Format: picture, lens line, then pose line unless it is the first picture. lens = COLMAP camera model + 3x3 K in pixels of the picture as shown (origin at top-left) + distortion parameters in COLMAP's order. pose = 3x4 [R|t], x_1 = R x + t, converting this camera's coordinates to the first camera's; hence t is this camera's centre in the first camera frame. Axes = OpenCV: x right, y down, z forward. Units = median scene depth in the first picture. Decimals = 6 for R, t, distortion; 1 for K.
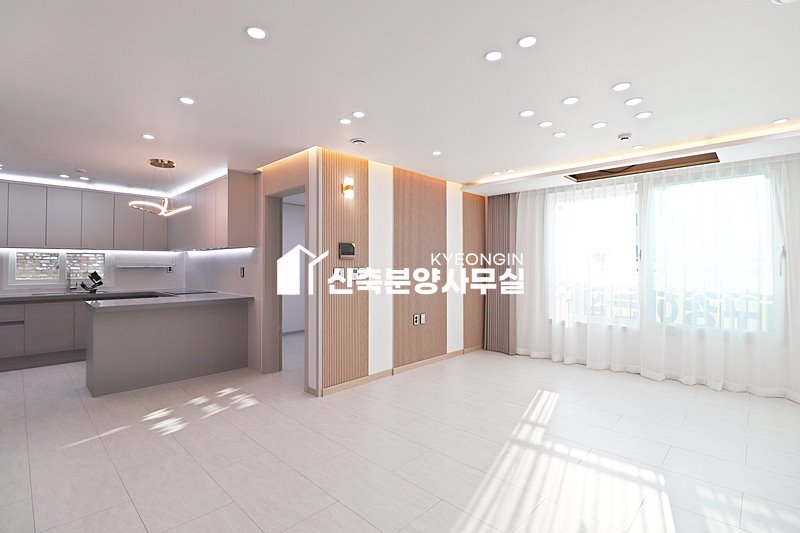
lens RADIAL K [[375.8, 0, 401.3], [0, 375.8, 260.3], [0, 0, 1]] dist [0.003954, -0.016677]
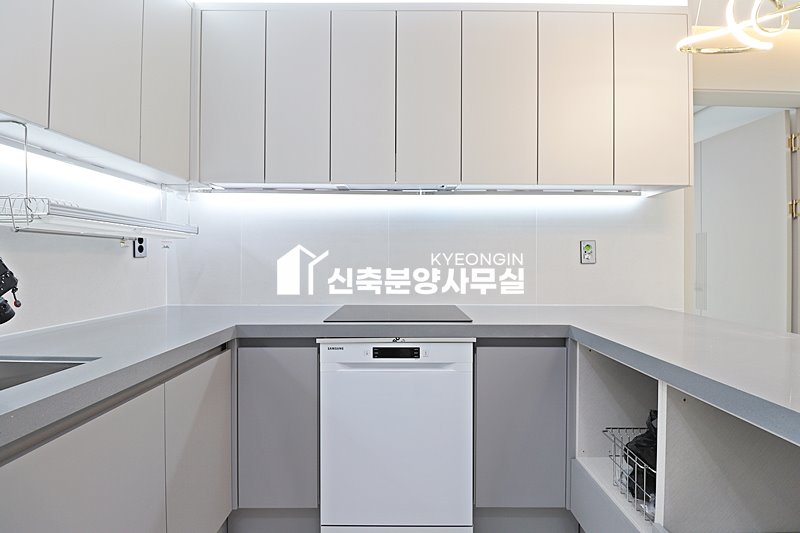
lens RADIAL K [[375.8, 0, 401.3], [0, 375.8, 260.3], [0, 0, 1]] dist [0.003954, -0.016677]
pose [[0.719968, 0.003906, 0.693997, -0.967242], [-0.009373, 0.999948, 0.004096, 0.045464], [-0.693944, -0.009453, 0.719967, 0.930626]]
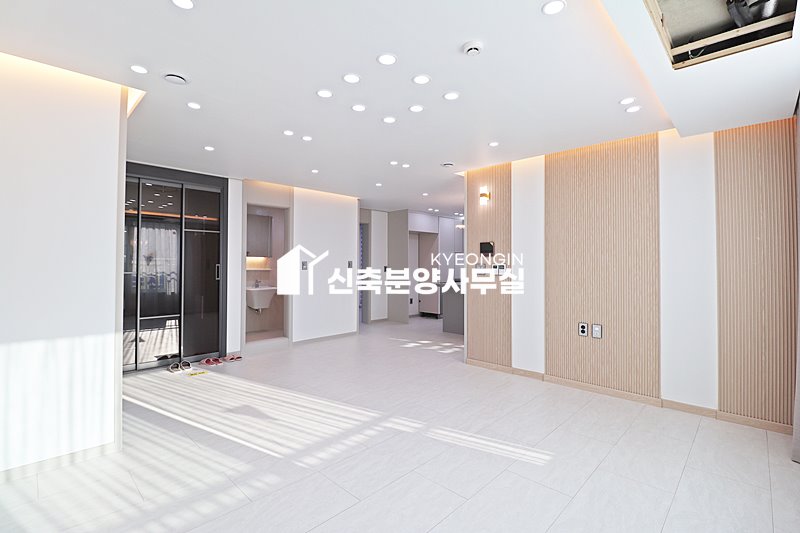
lens RADIAL K [[369.1, 0, 400.4], [0, 369.1, 259.6], [0, 0, 1]] dist [0.002195, -0.015029]
pose [[-0.002070, -0.012441, -0.999920, 0.885325], [0.009243, 0.999880, -0.012460, 0.016141], [0.999955, -0.009268, -0.001954, 0.655088]]
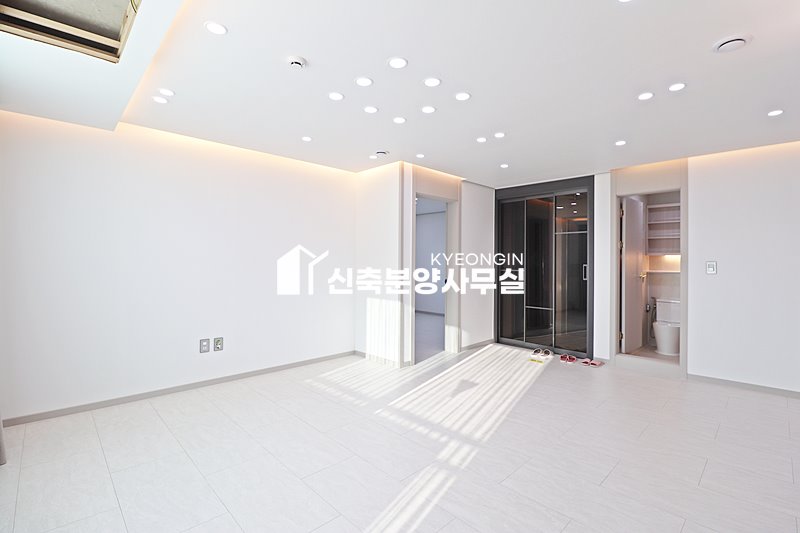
lens RADIAL K [[367.8, 0, 405.0], [0, 367.8, 260.7], [0, 0, 1]] dist [-0.001565, -0.000162]
pose [[-0.999575, -0.007470, 0.028173, 0.286872], [-0.007875, 0.999867, -0.014302, 0.019747], [-0.028063, -0.014518, -0.999501, 1.217731]]
